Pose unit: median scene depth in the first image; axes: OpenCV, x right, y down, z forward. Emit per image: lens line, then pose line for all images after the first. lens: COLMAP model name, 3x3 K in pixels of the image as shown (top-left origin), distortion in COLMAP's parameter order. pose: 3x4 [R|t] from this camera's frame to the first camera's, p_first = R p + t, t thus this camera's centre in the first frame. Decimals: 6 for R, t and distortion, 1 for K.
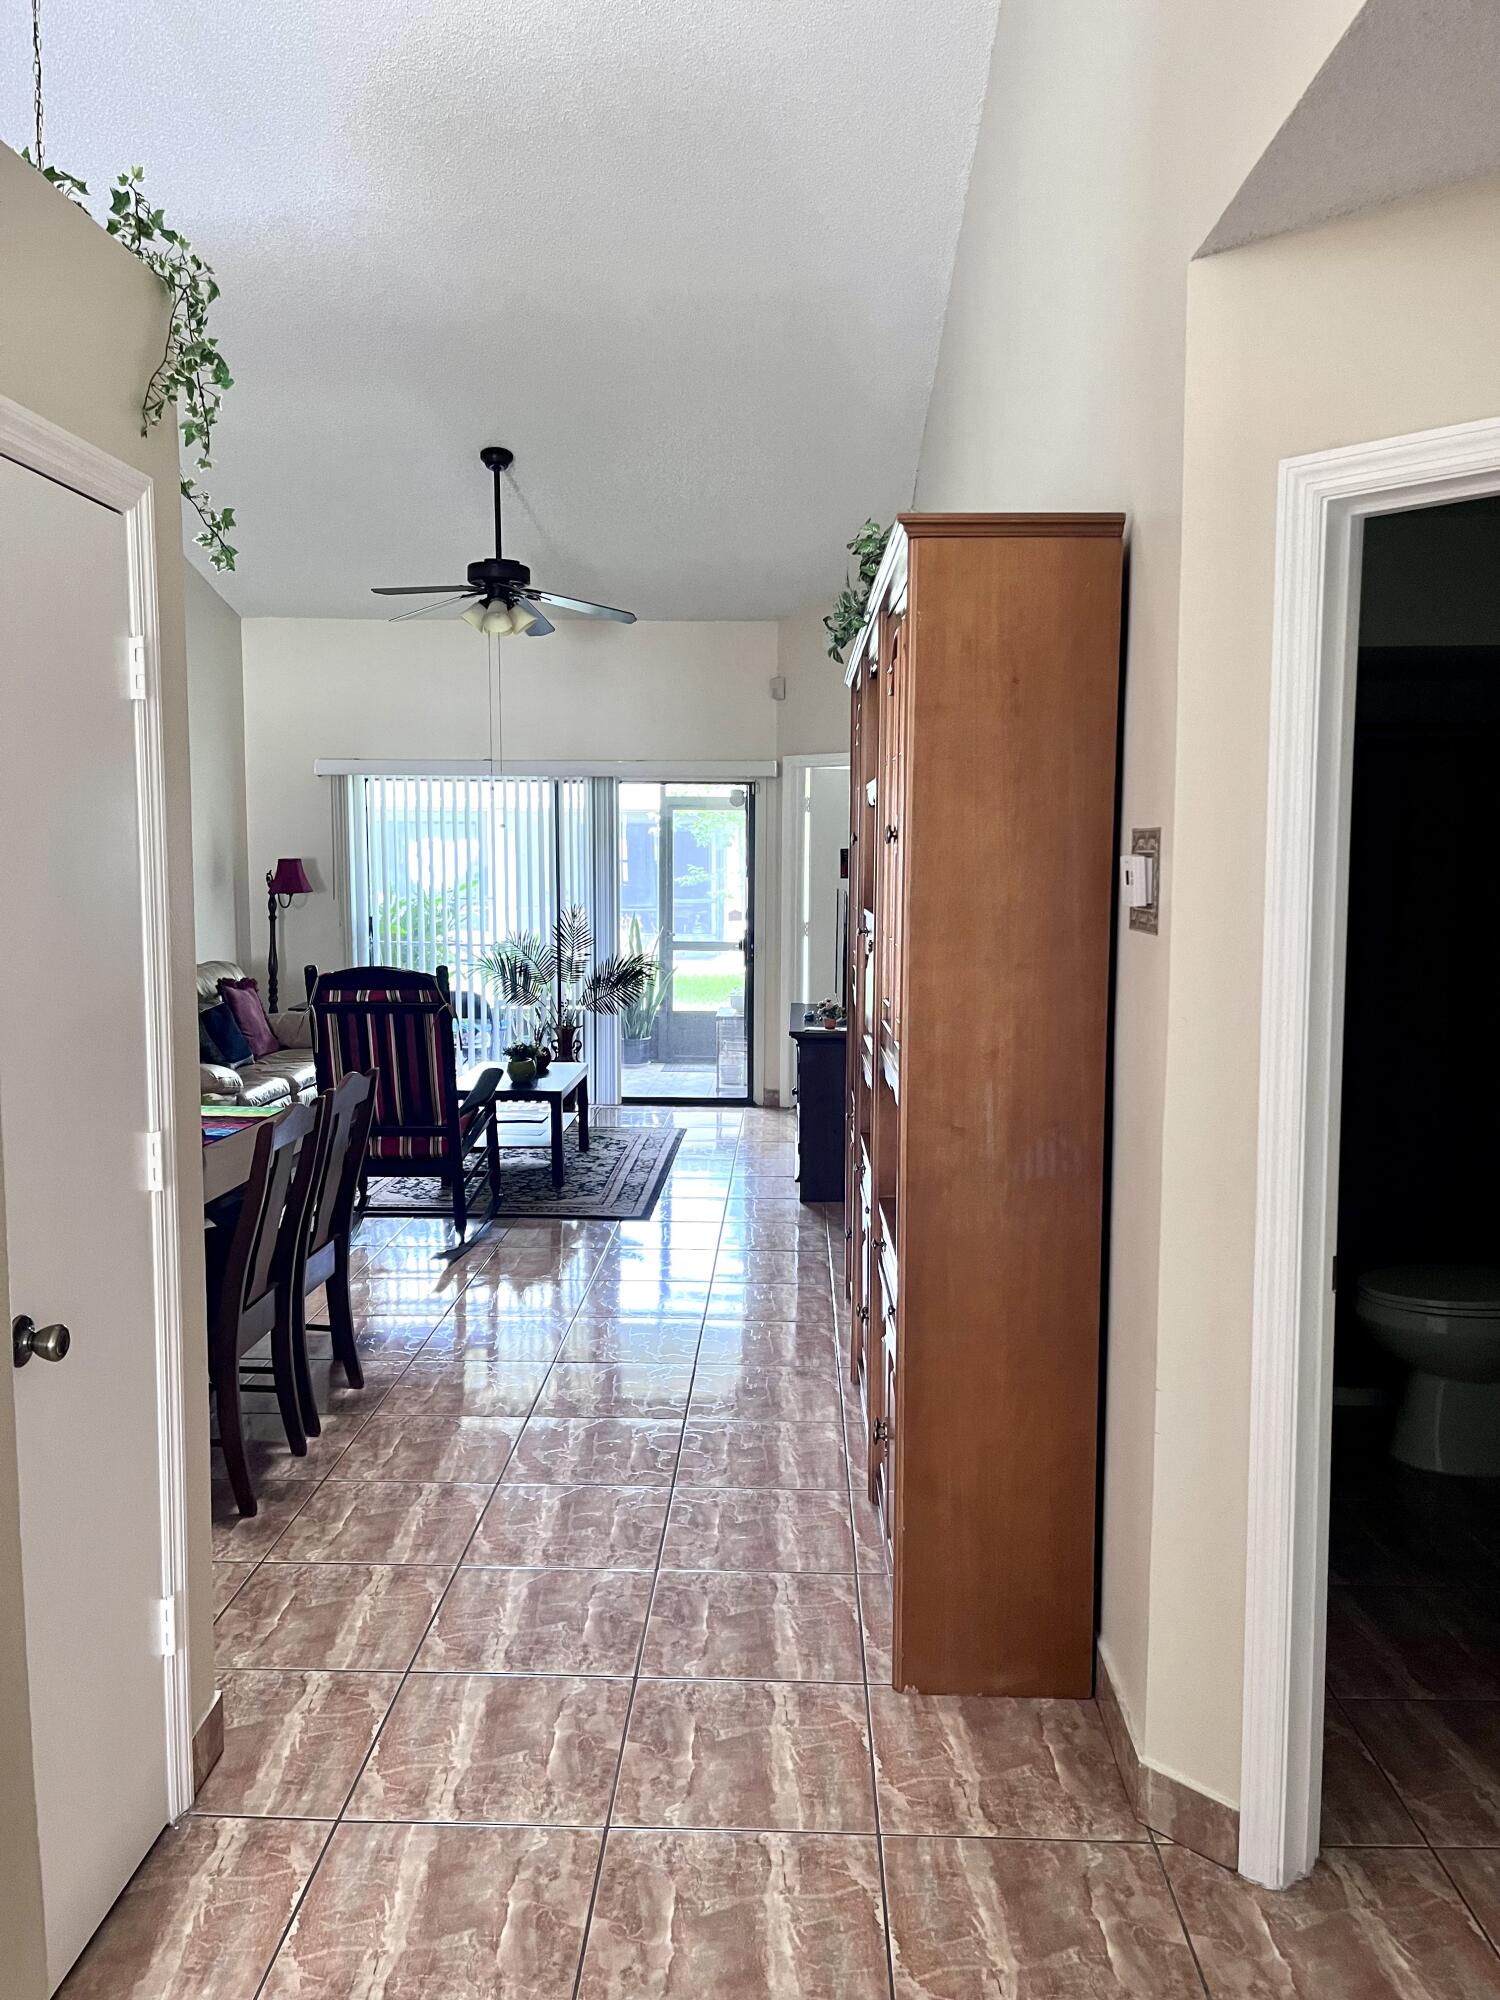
lens RADIAL K [[1475.5, 0, 750.0], [0, 1475.5, 1000.0], [0, 0, 1]] dist [0.069171, -0.000385]
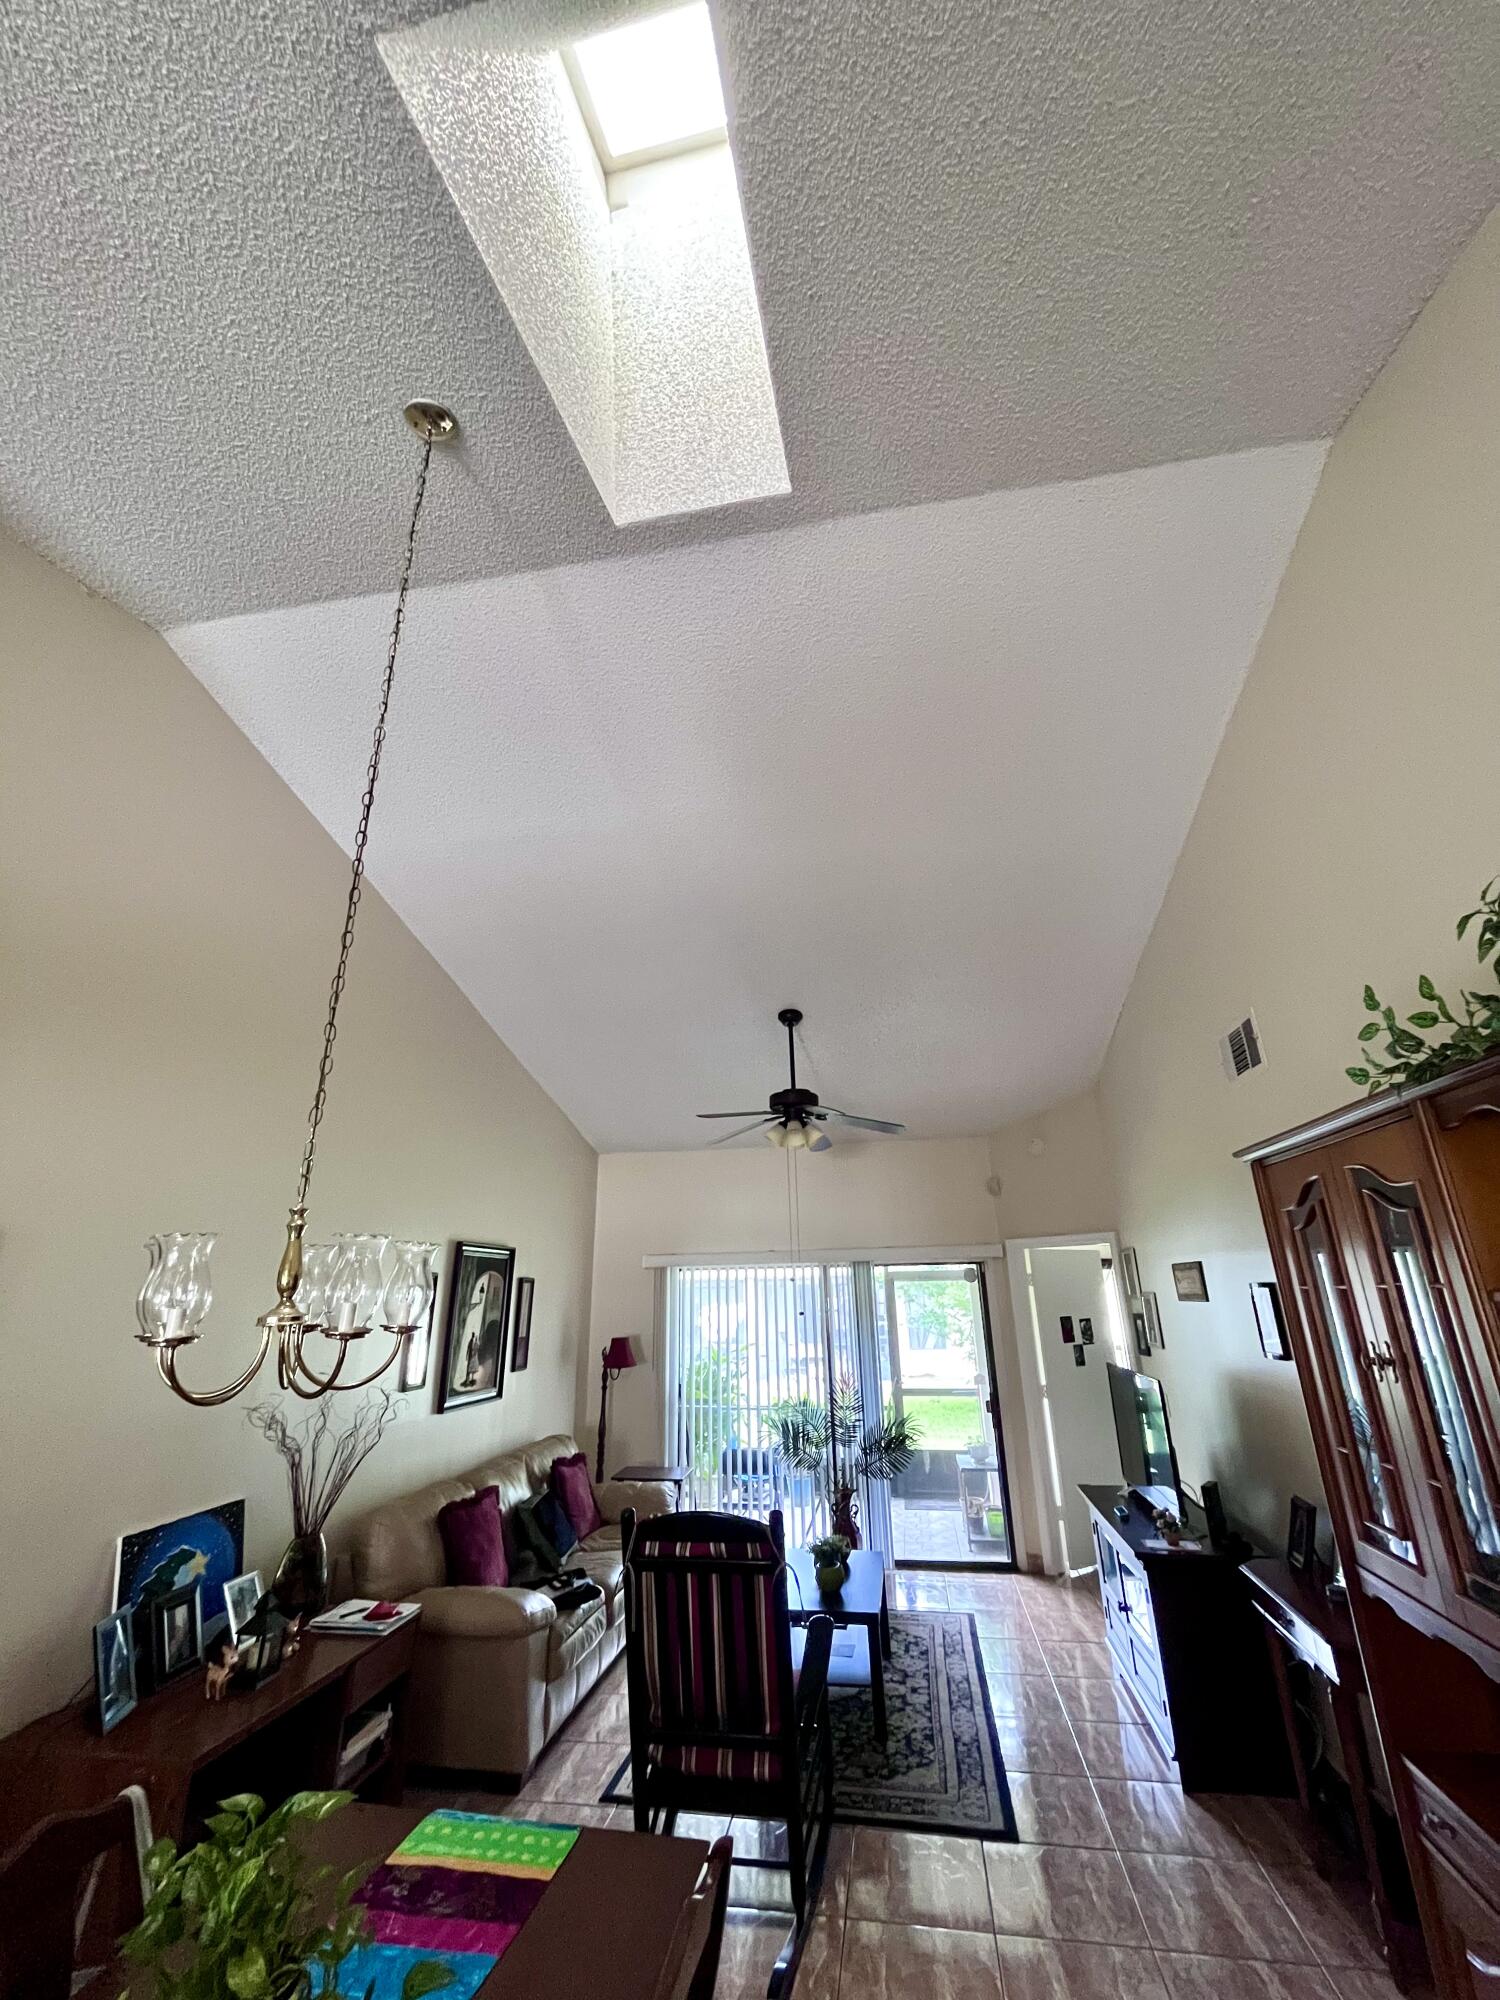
lens RADIAL K [[808.9, 0, 750.0], [0, 808.9, 1000.0], [0, 0, 1]] dist [-0.013054, -0.000227]
pose [[0.987437, -0.074146, -0.139534, -0.086213], [0.006162, 0.900466, -0.434882, -0.055902], [0.157890, 0.428559, 0.889611, 0.291699]]
